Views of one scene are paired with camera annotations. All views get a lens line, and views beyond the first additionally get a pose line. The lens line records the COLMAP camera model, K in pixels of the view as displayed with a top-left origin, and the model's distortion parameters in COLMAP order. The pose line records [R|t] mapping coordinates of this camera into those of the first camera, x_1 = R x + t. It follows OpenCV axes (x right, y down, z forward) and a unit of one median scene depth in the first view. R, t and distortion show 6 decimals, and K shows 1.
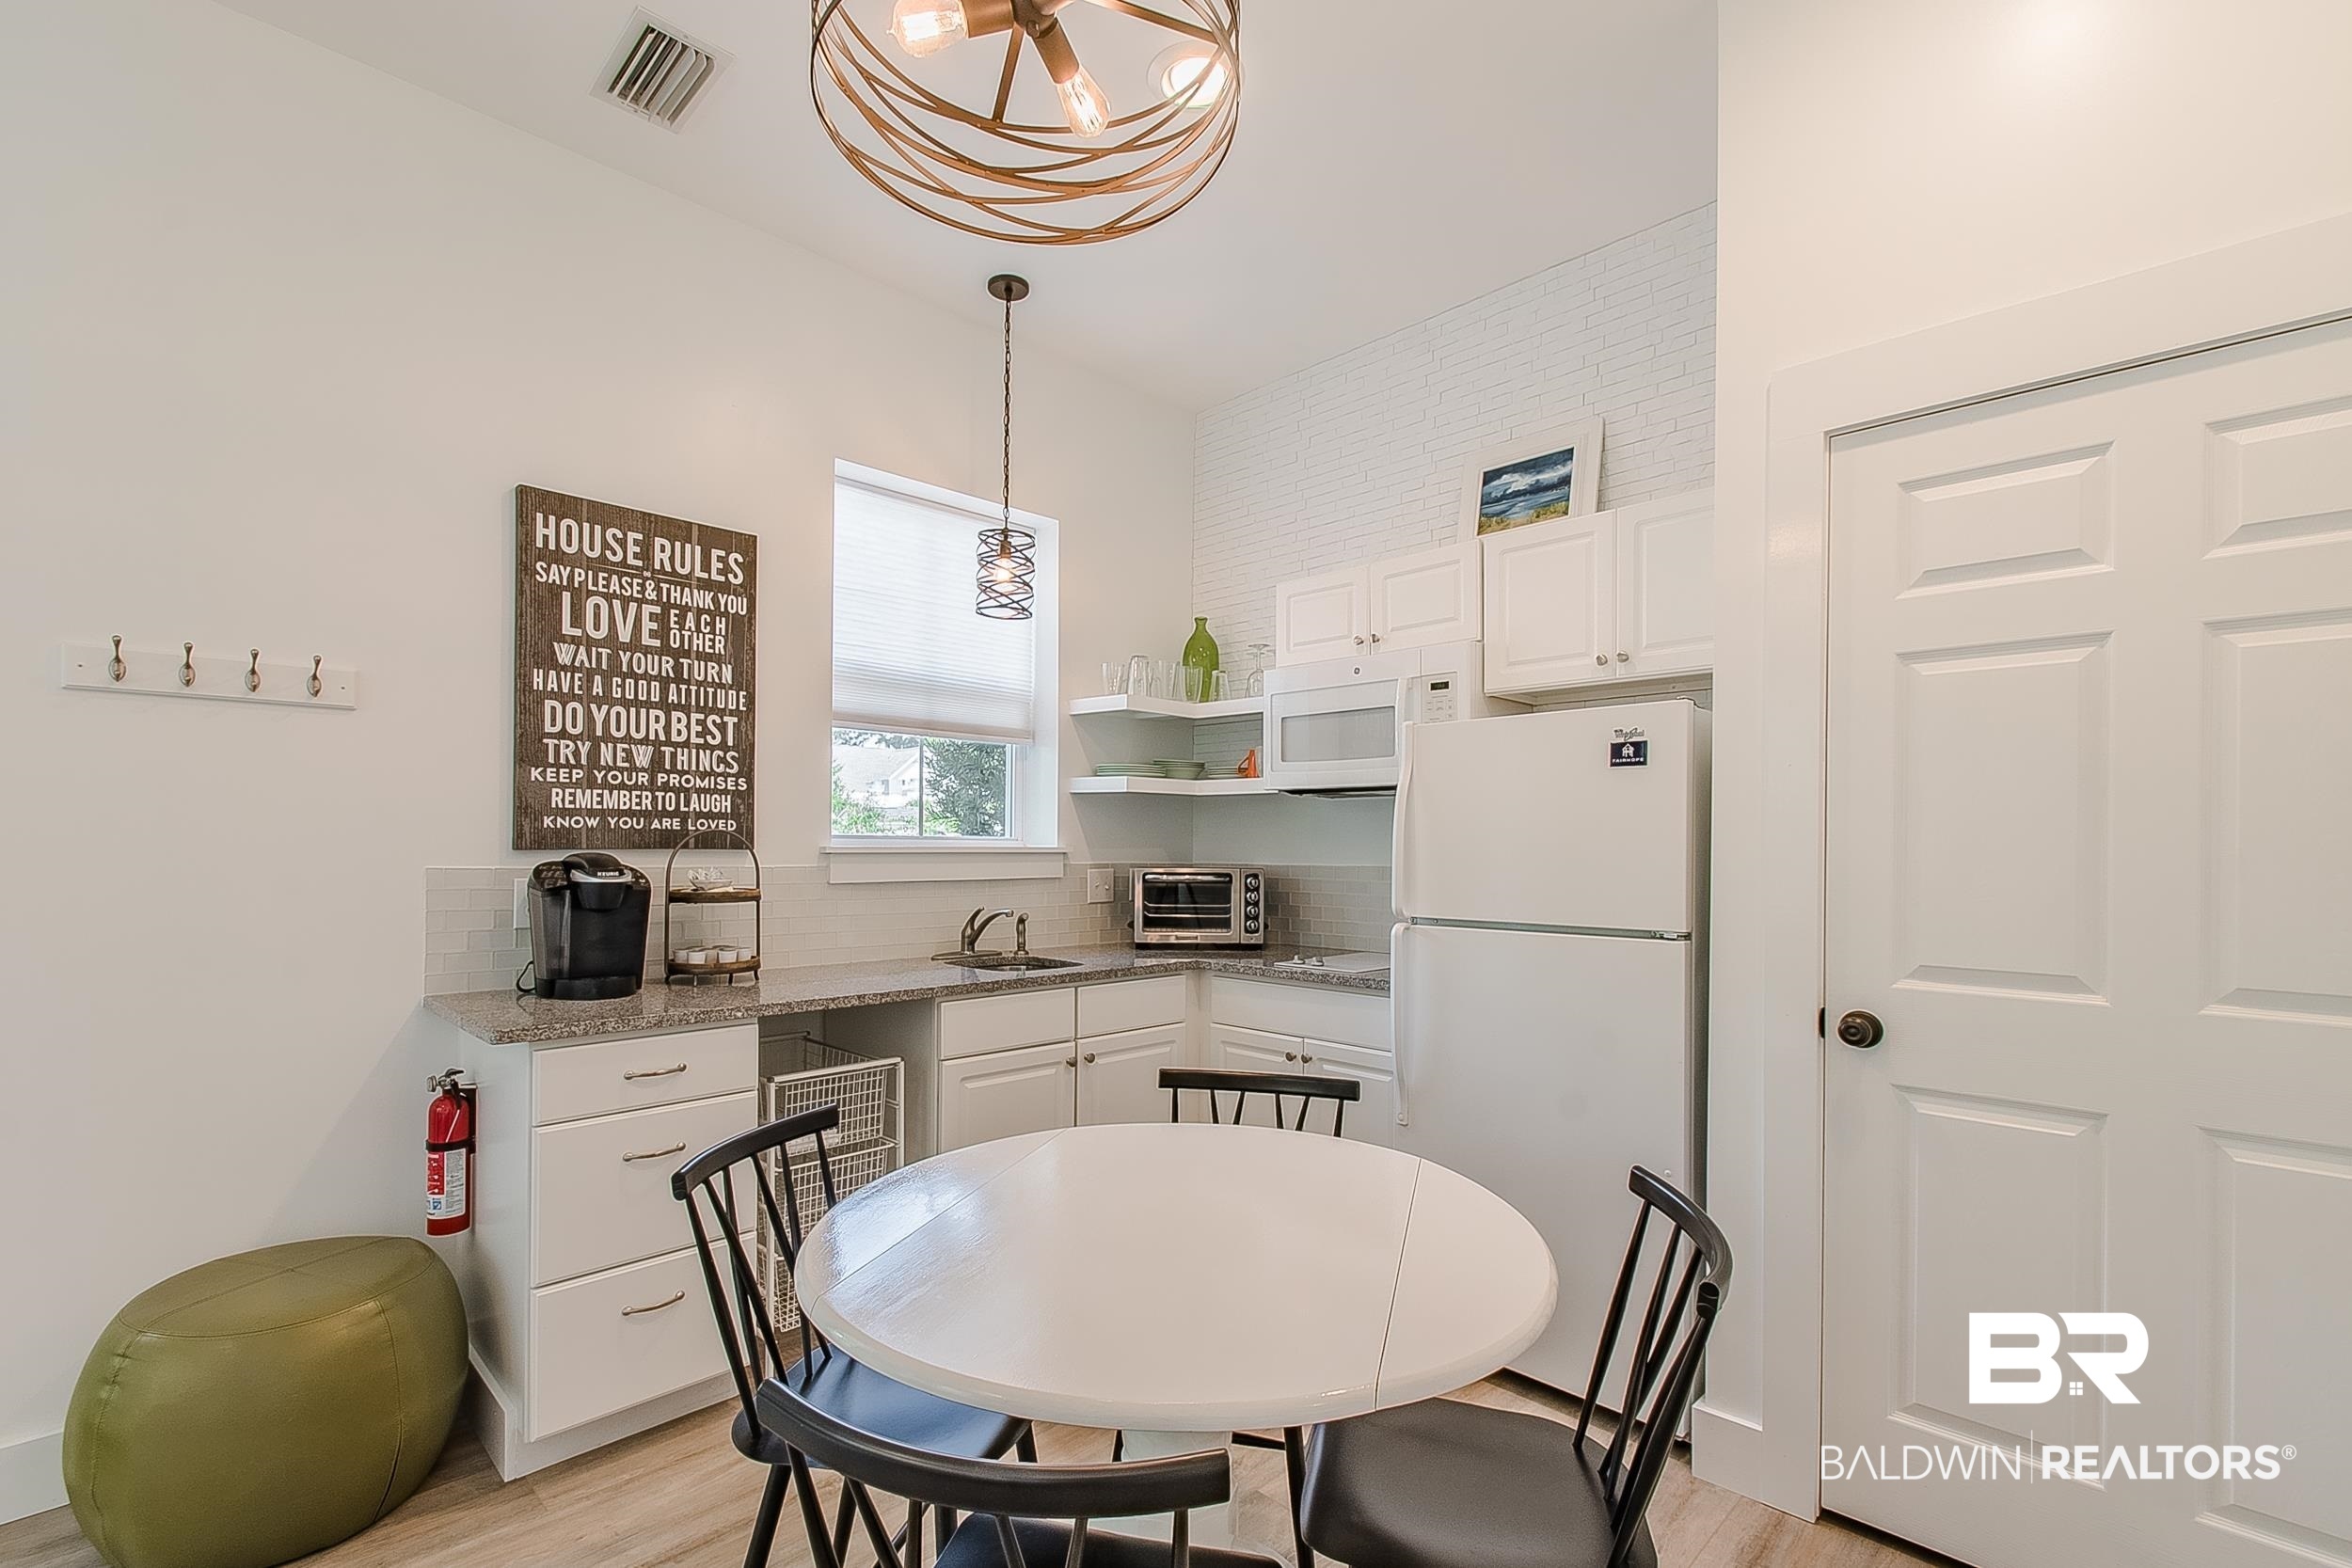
lens RADIAL K [[1048.0, 0, 1173.1], [0, 1048.0, 842.2], [0, 0, 1]] dist [-0.000127, -0.000123]
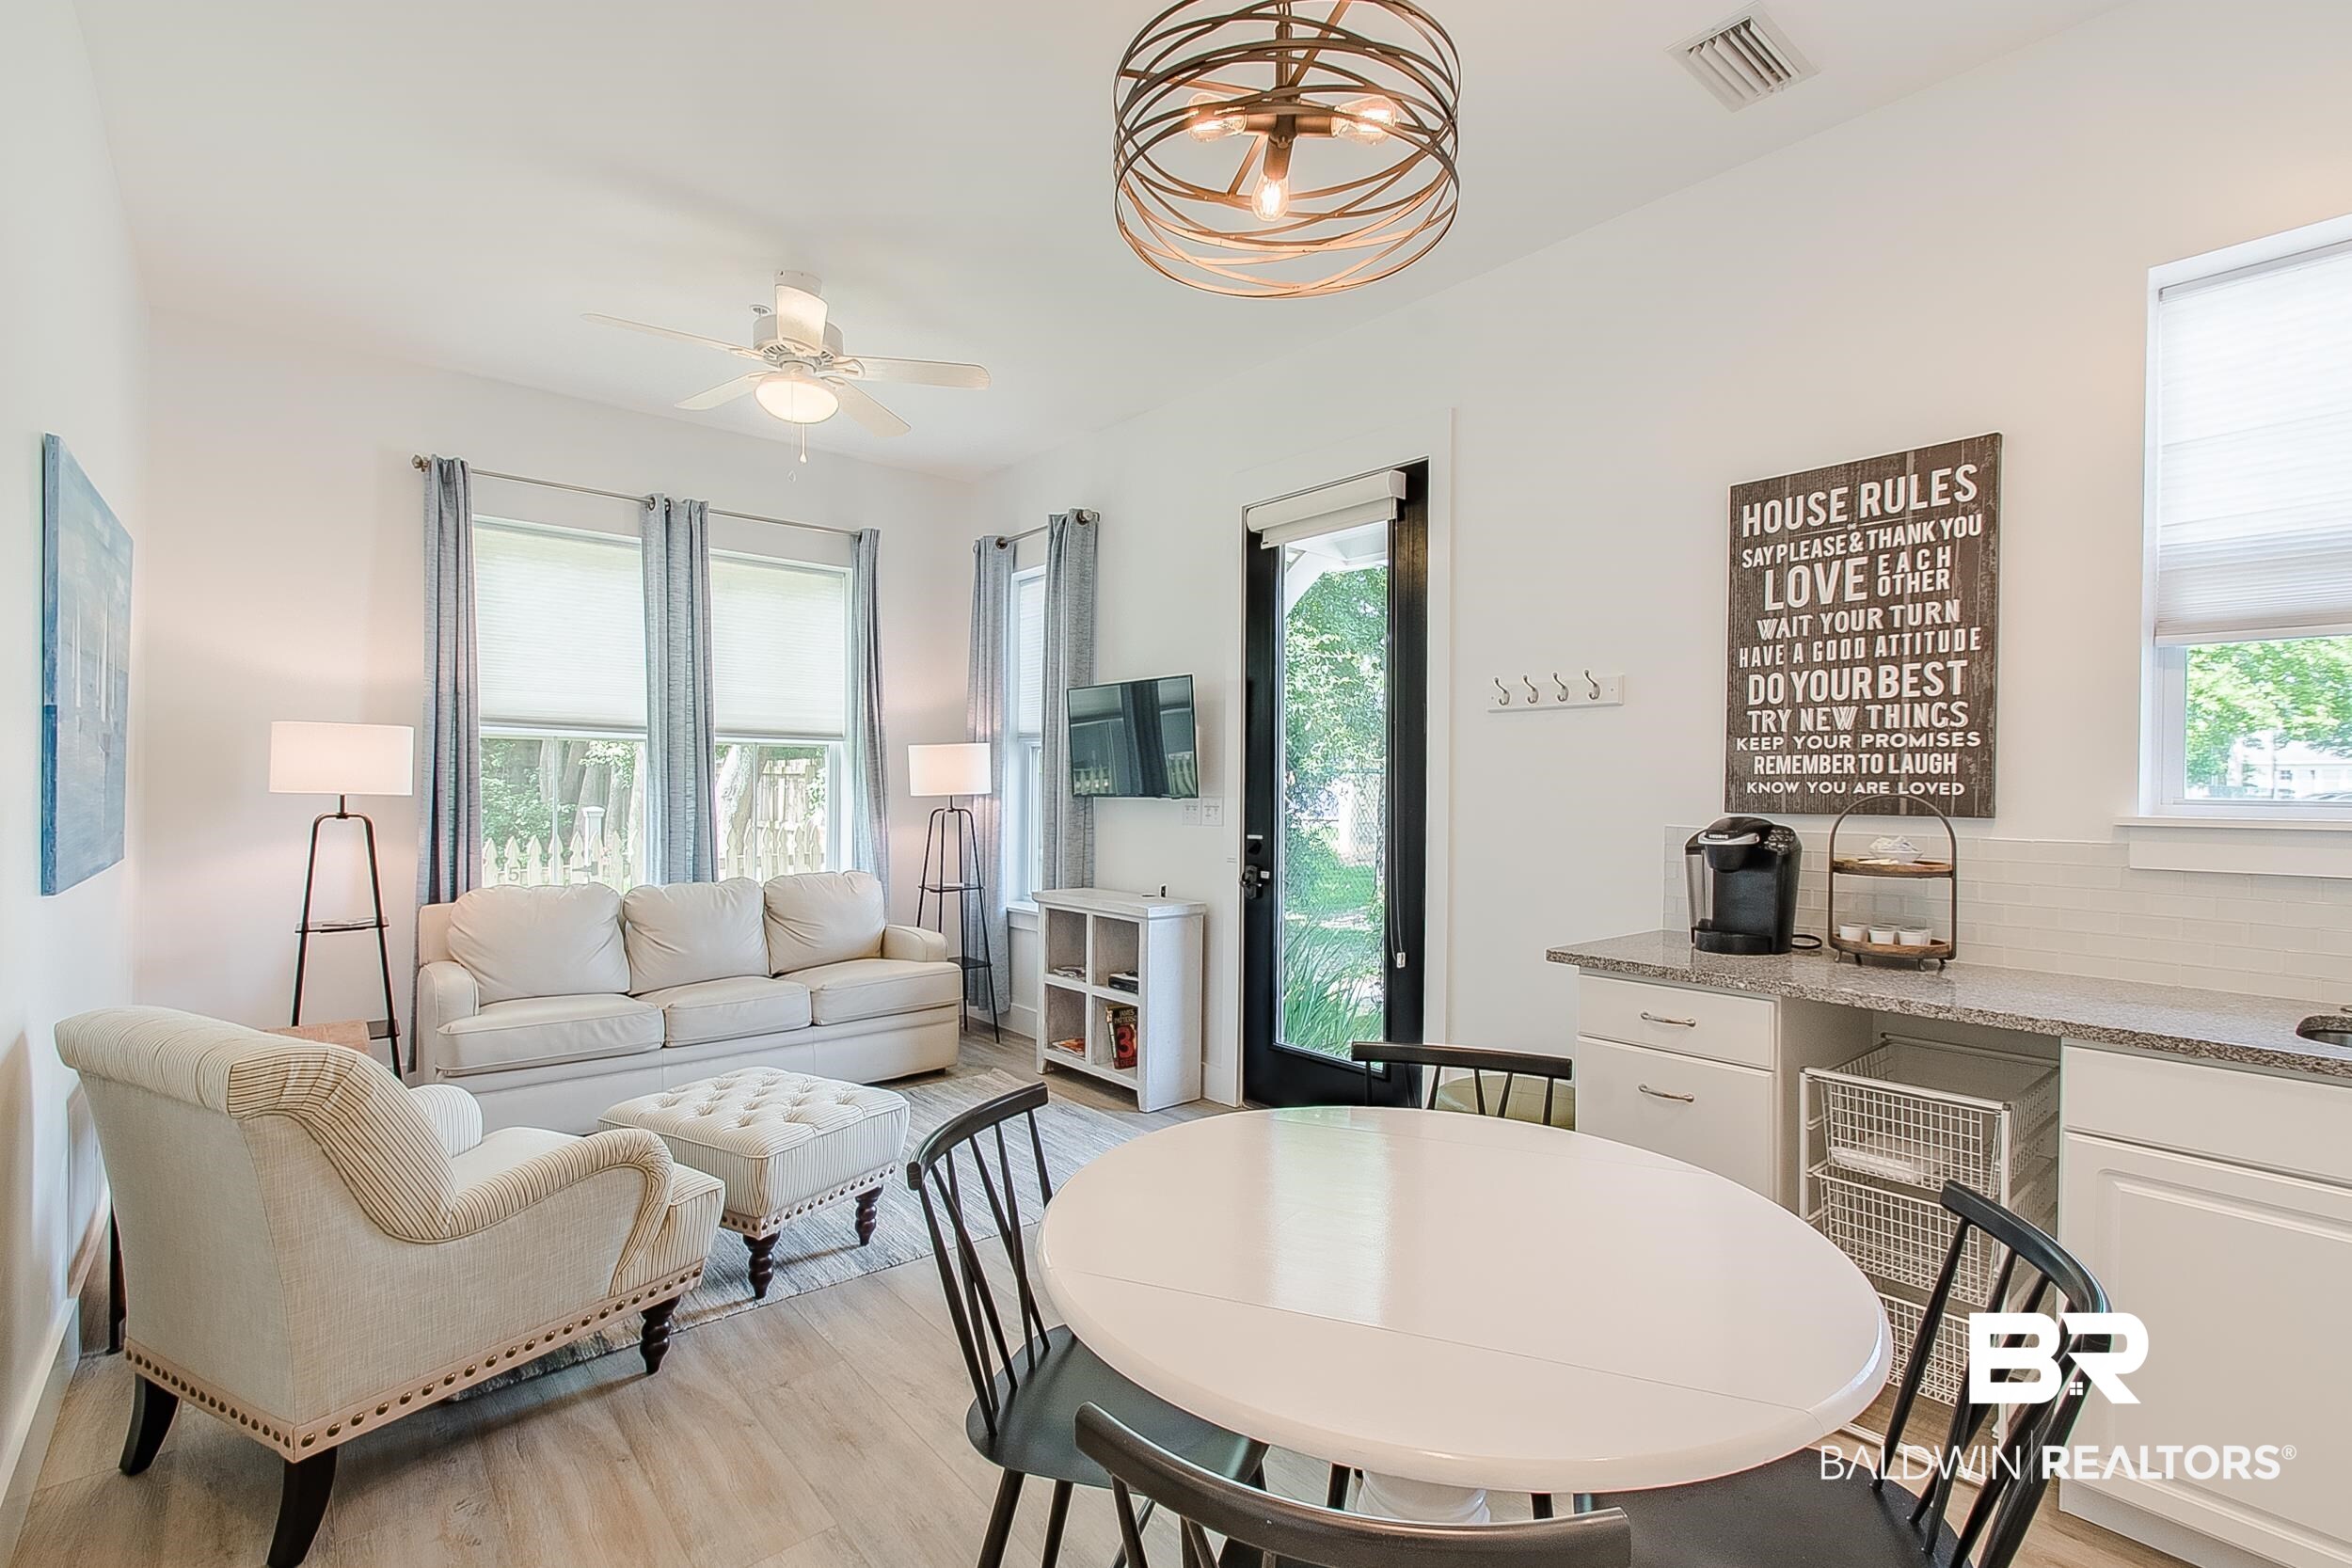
lens RADIAL K [[1050.3, 0, 1175.1], [0, 1050.3, 796.9], [0, 0, 1]] dist [0.000884, 0.000030]
pose [[-0.083195, -0.002301, -0.996531, 0.494612], [-0.010098, 0.999948, -0.001465, -0.002049], [0.996482, 0.009941, -0.083214, 0.460293]]
